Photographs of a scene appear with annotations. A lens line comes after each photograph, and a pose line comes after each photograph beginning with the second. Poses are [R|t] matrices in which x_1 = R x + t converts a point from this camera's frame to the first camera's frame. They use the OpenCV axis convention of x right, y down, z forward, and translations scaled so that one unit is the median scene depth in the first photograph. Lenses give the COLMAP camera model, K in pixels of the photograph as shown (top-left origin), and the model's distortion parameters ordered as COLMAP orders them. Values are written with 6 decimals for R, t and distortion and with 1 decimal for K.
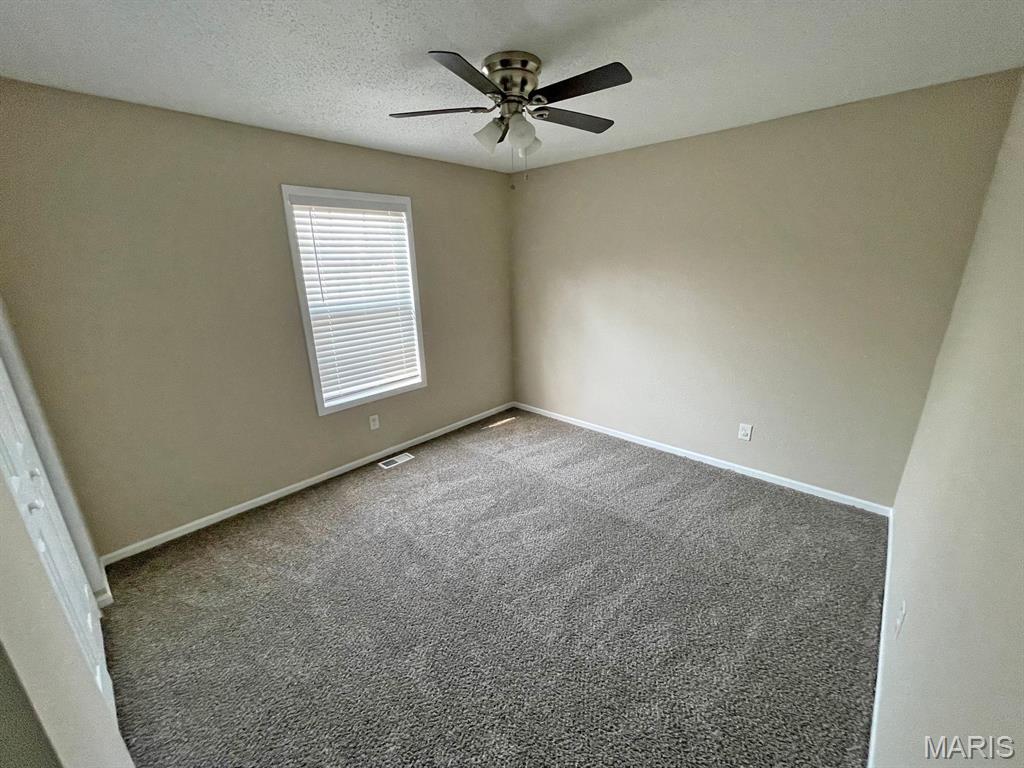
lens RADIAL K [[408.0, 0, 516.3], [0, 408.0, 383.4], [0, 0, 1]] dist [-0.067827, -0.000126]
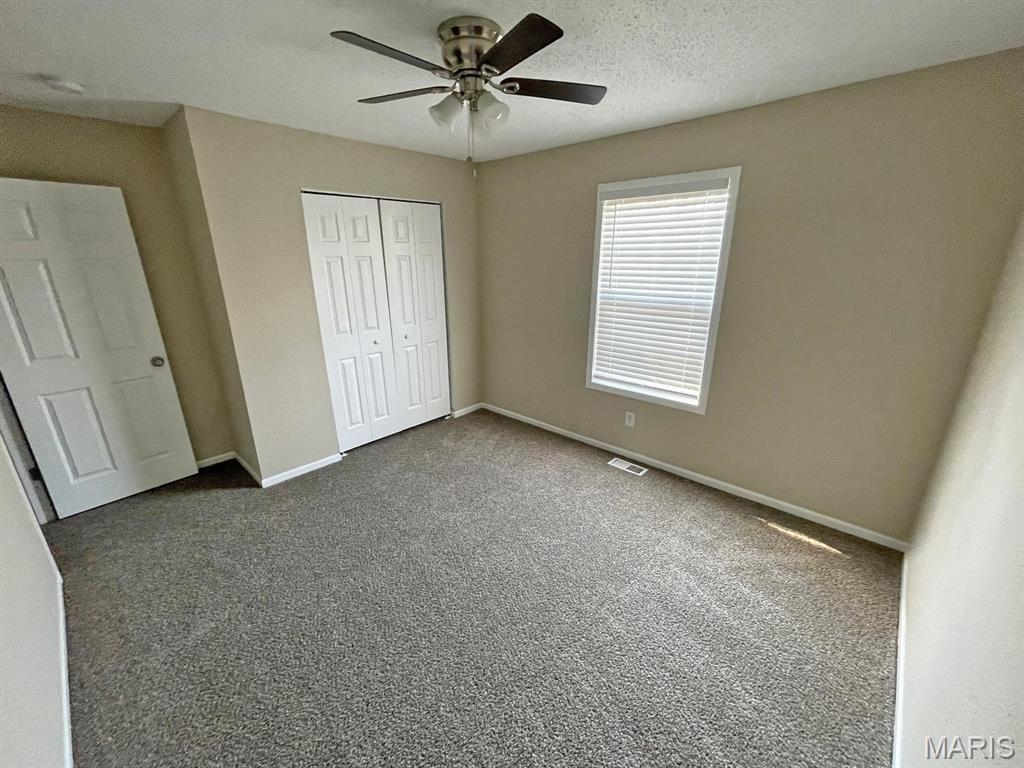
lens RADIAL K [[414.0, 0, 506.0], [0, 414.0, 384.8], [0, 0, 1]] dist [0.000272, -0.000256]
pose [[-0.044294, 0.296201, -0.954098, 0.589658], [-0.286757, 0.911077, 0.296158, -0.189486], [0.956979, 0.286713, 0.044582, 0.648019]]
